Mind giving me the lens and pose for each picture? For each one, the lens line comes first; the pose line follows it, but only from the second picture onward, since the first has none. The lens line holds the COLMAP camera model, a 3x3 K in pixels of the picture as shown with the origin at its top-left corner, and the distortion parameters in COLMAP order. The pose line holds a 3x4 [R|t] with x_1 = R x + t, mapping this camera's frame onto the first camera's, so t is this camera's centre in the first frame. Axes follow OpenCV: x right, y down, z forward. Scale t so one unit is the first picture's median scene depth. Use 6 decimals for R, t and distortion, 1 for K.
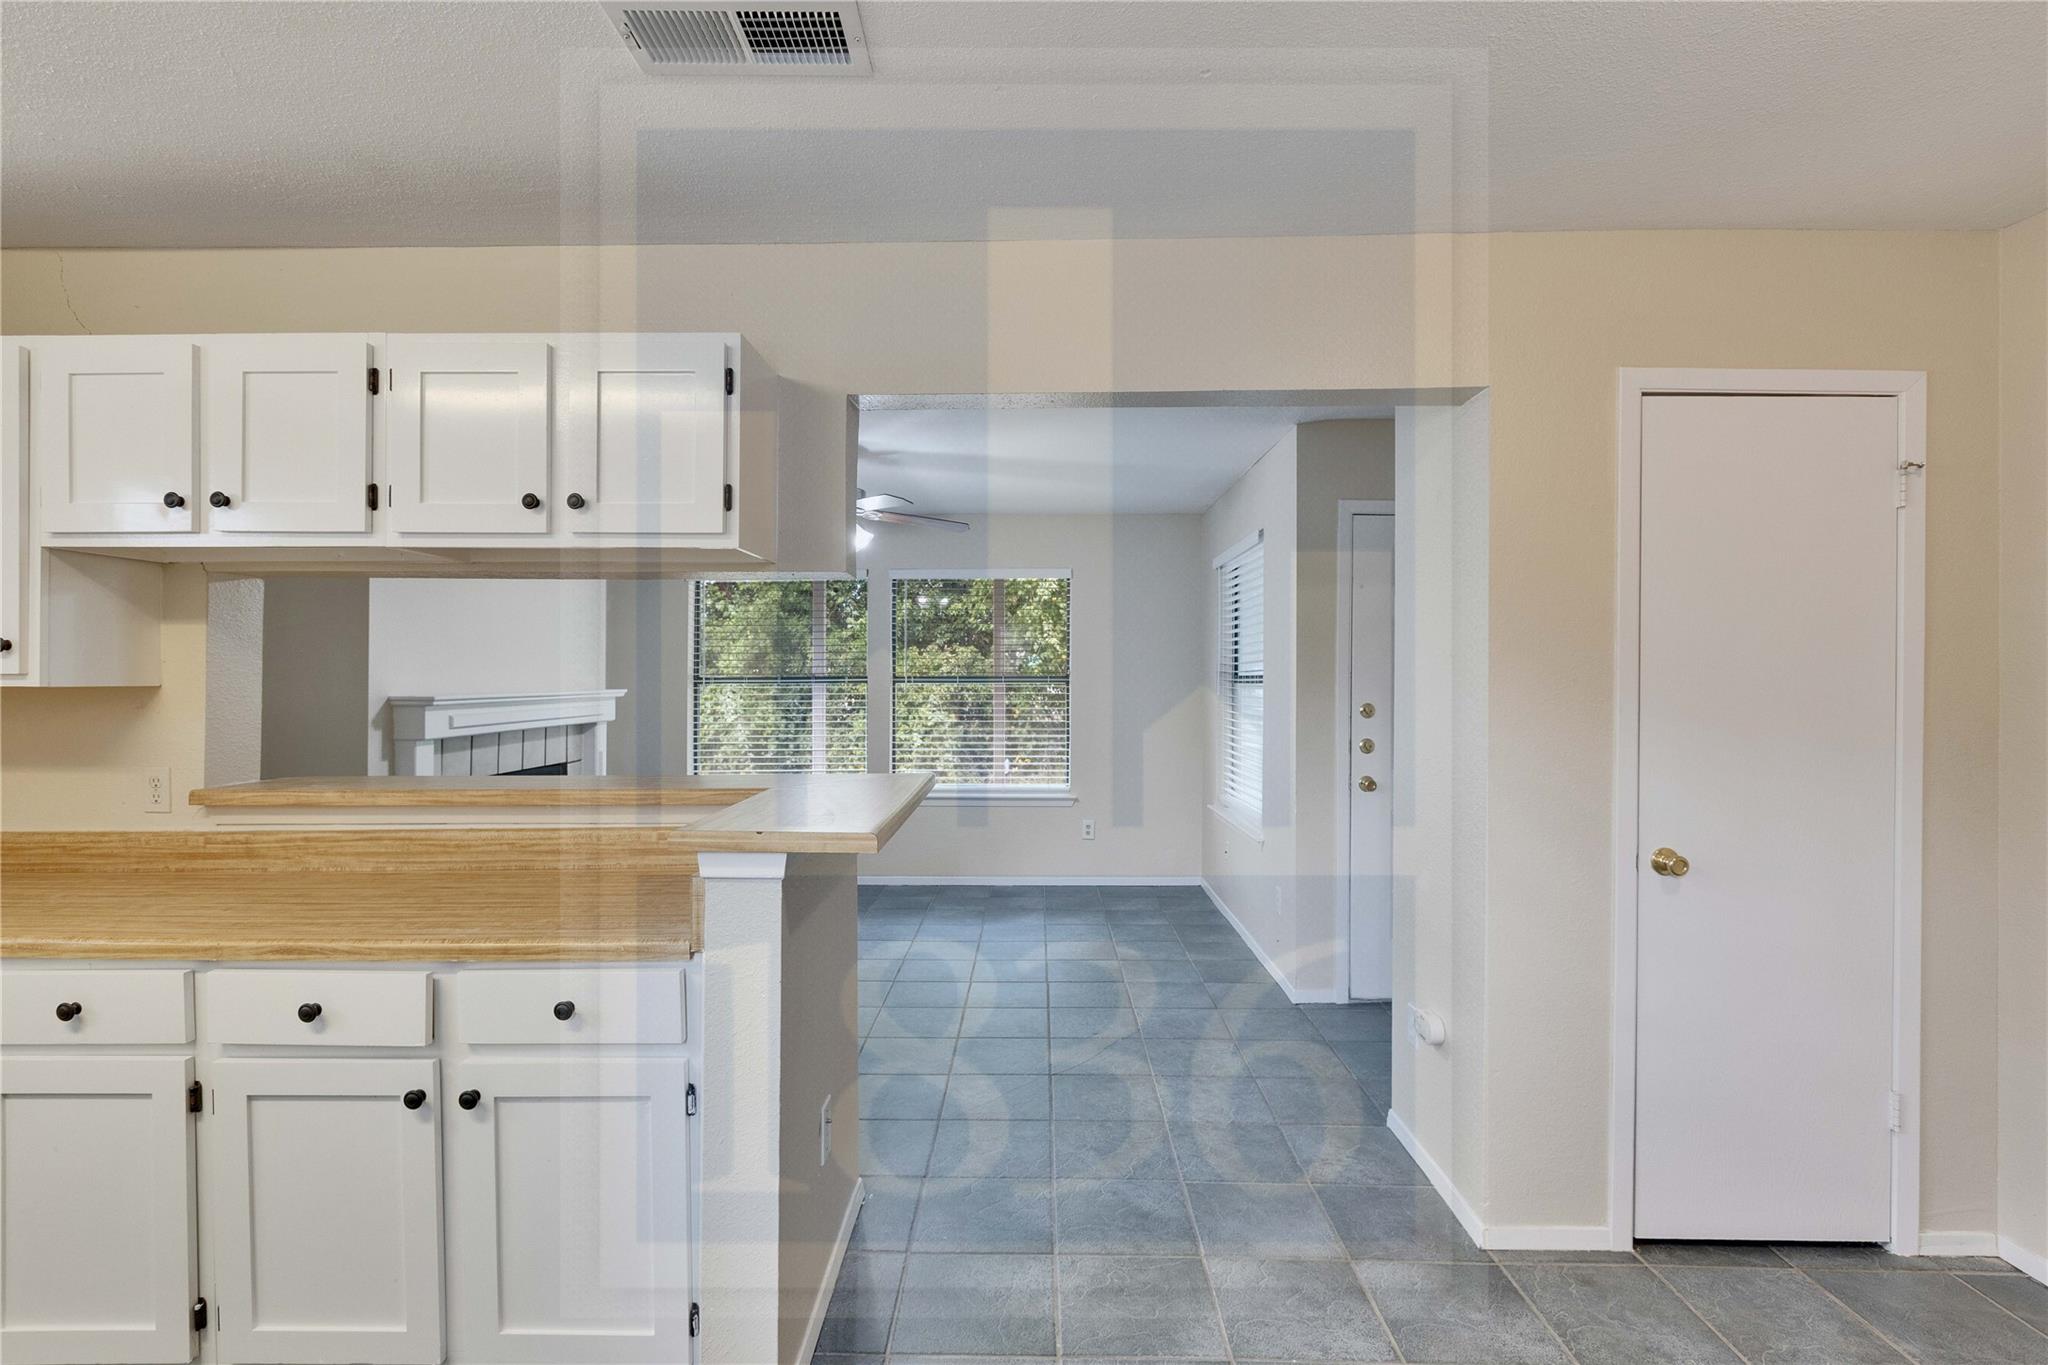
lens RADIAL K [[983.4, 0, 1021.6], [0, 983.4, 678.7], [0, 0, 1]] dist [-0.003137, -0.000570]
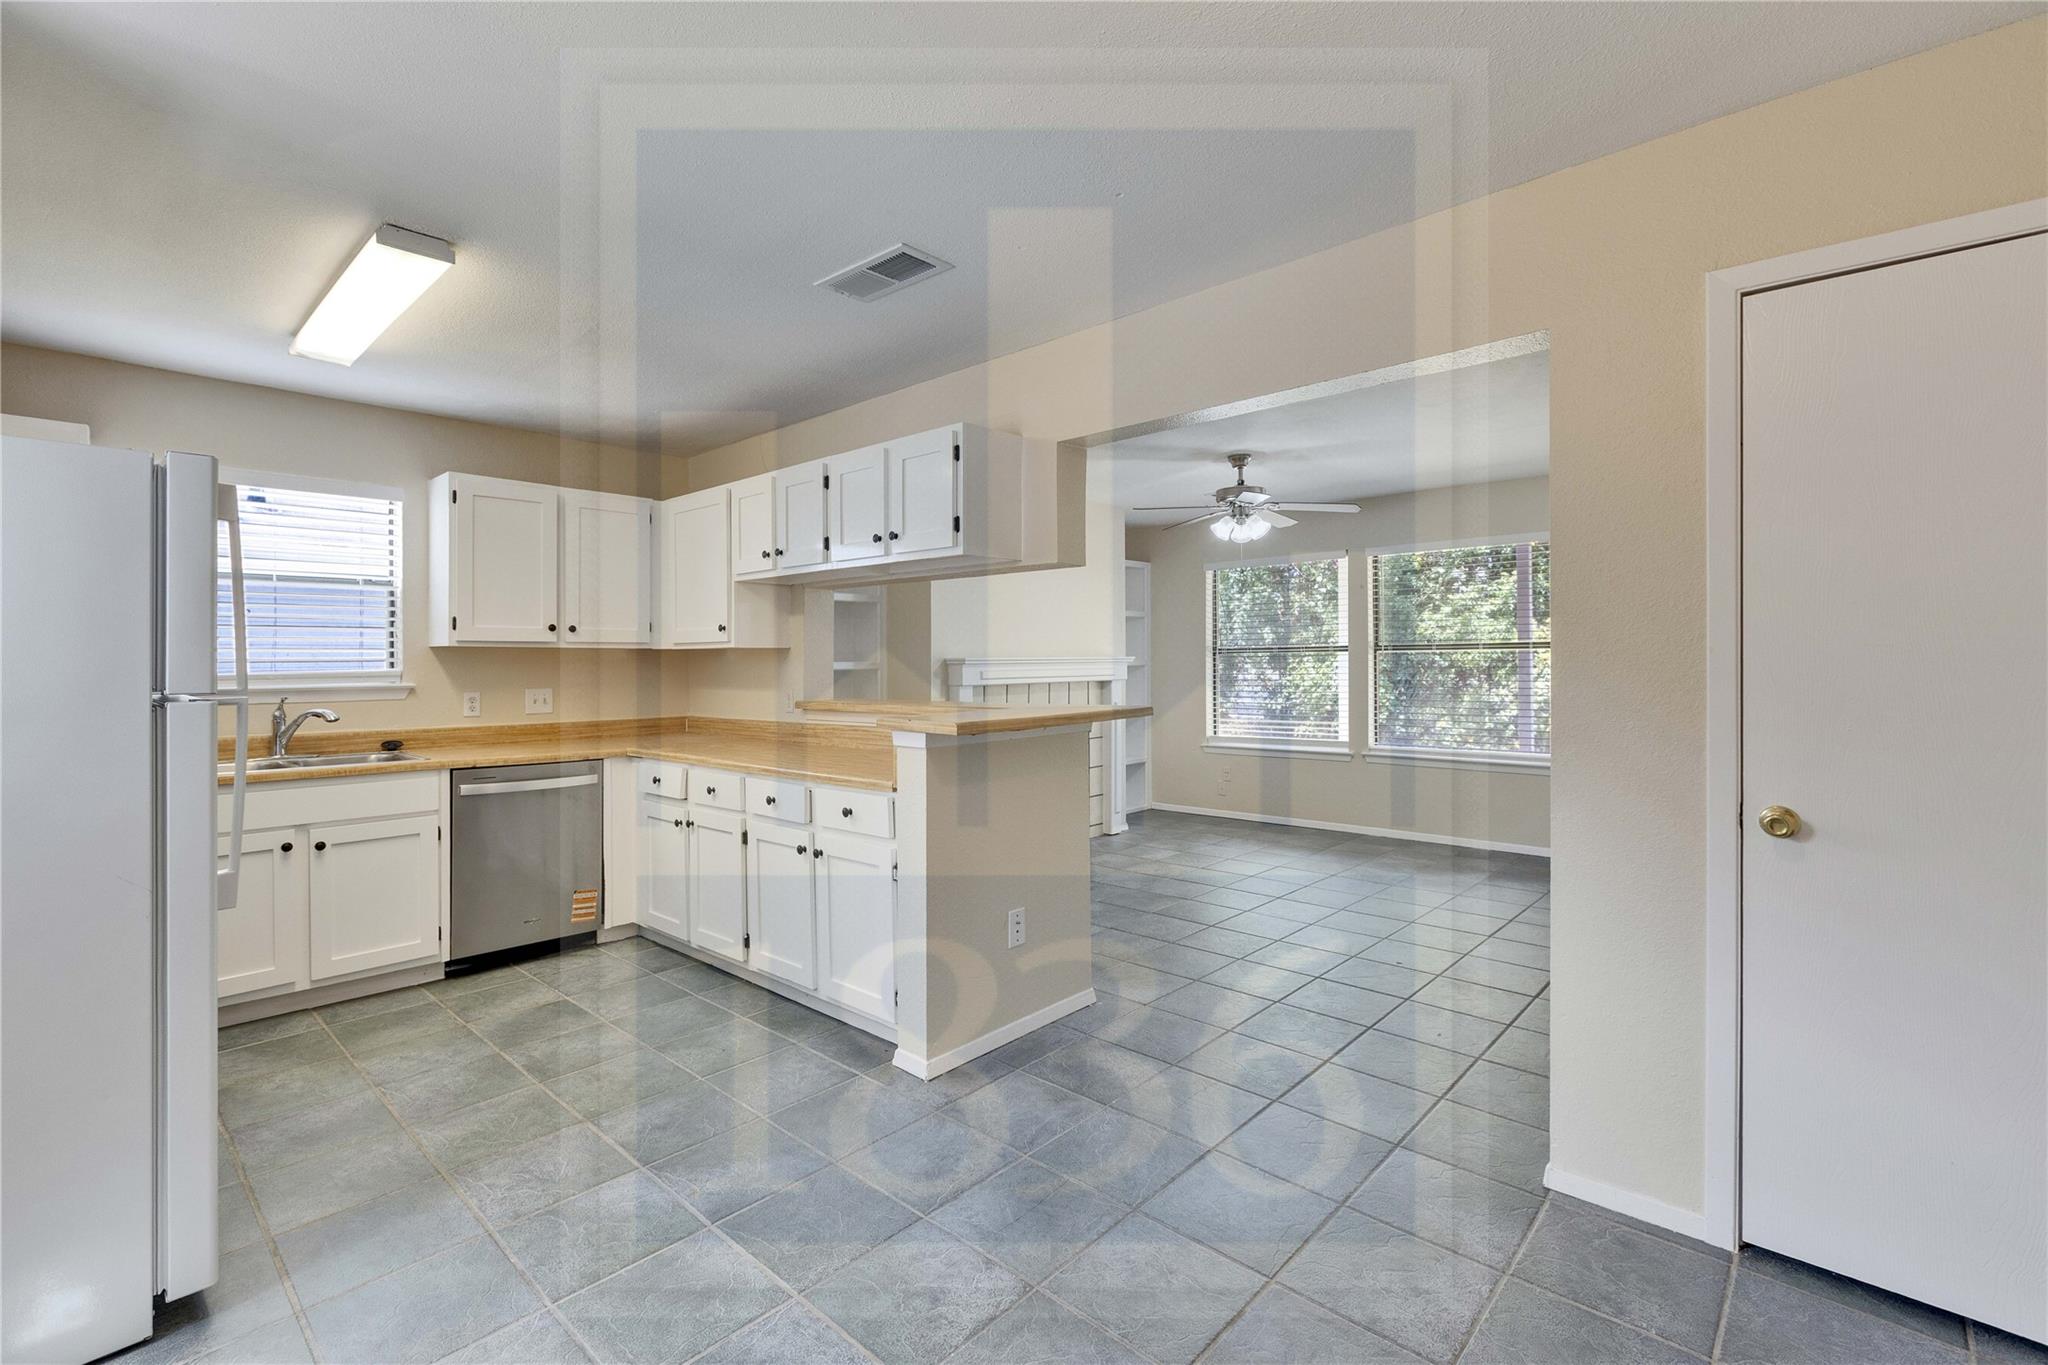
lens RADIAL K [[921.2, 0, 1025.3], [0, 921.2, 660.3], [0, 0, 1]] dist [-0.002272, 0.000635]
pose [[0.744190, -0.006752, -0.667934, 0.806289], [0.005809, 0.999977, -0.003635, 0.047946], [0.667942, -0.001175, 0.744212, -0.065113]]
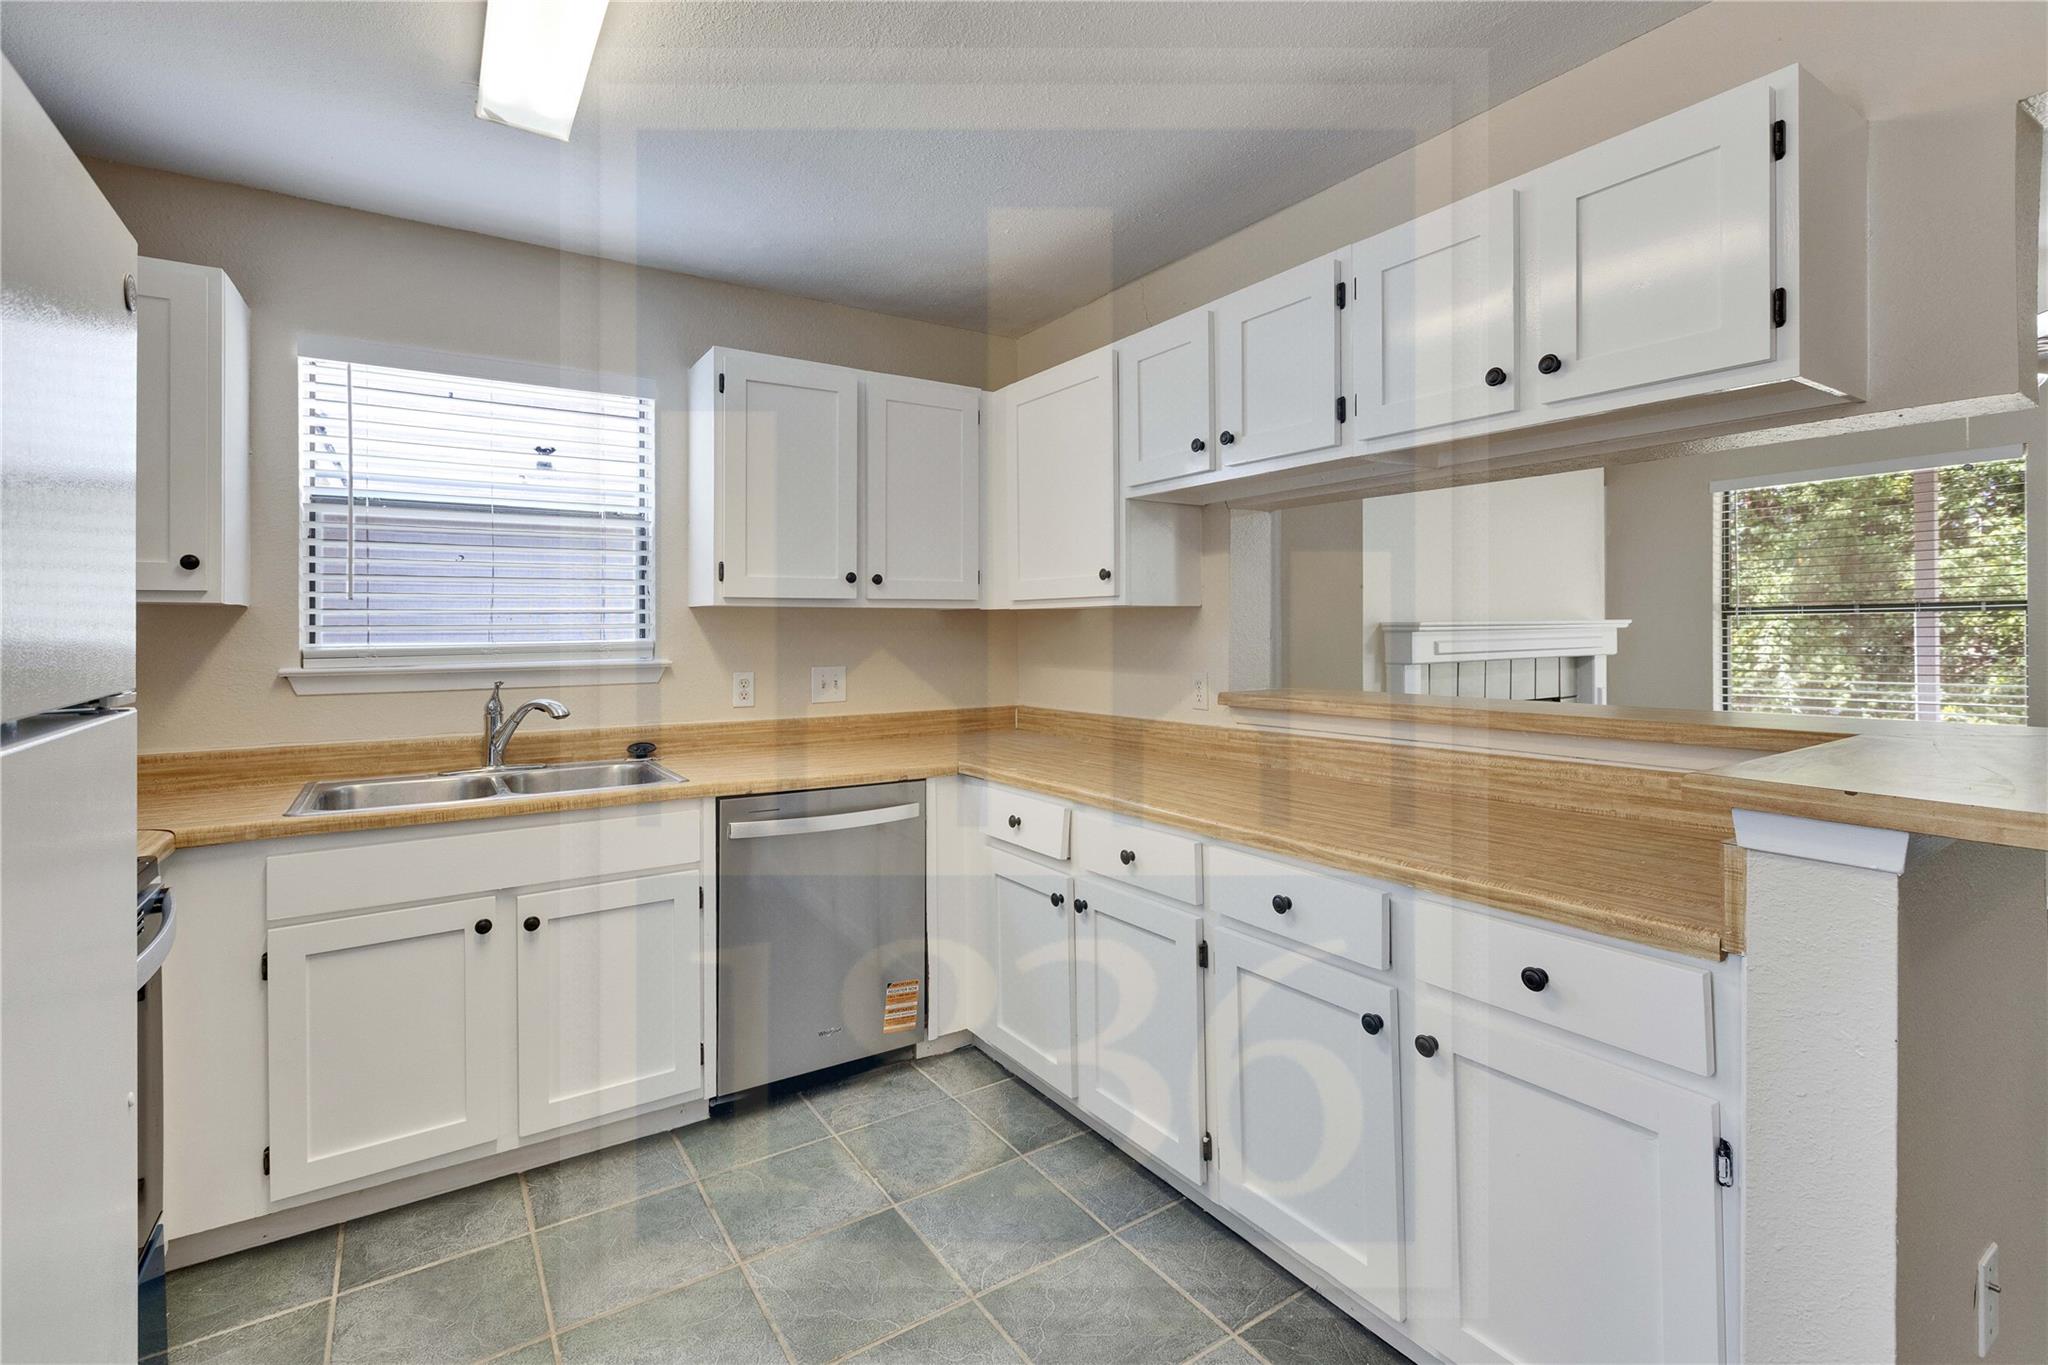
lens RADIAL K [[921.2, 0, 1009.9], [0, 921.2, 623.3], [0, 0, 1]] dist [-0.002272, 0.000635]
pose [[0.557328, -0.008585, -0.830248, -0.062712], [0.005791, 0.999962, -0.006453, 0.039907], [0.830272, -0.001211, 0.557356, 0.183765]]
